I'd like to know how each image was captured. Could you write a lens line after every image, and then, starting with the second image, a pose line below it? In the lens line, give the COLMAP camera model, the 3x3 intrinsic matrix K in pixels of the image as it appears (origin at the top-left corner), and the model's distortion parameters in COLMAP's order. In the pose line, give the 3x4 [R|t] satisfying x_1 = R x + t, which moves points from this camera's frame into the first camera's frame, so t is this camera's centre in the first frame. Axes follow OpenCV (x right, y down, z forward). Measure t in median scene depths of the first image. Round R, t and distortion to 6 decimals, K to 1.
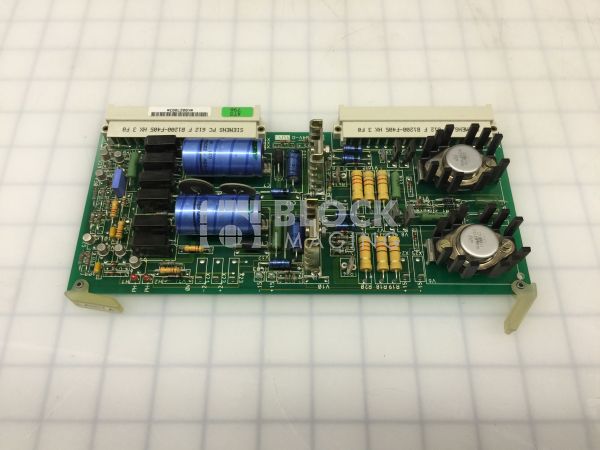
lens RADIAL K [[529.6, 0, 303.2], [0, 529.6, 224.7], [0, 0, 1]] dist [0.084841, -0.156361]
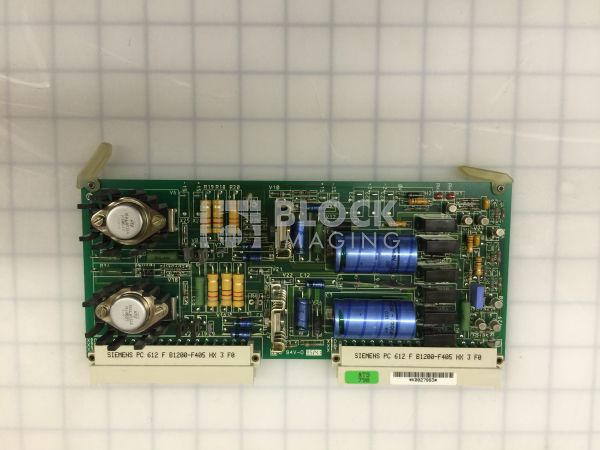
lens RADIAL K [[529.6, 0, 303.2], [0, 529.6, 224.7], [0, 0, 1]] dist [0.084841, -0.156361]
pose [[-0.999979, -0.006429, 0.000973, -0.020409], [0.006331, -0.928556, 0.371139, -0.326910], [-0.001482, 0.371137, 0.928577, 0.026843]]
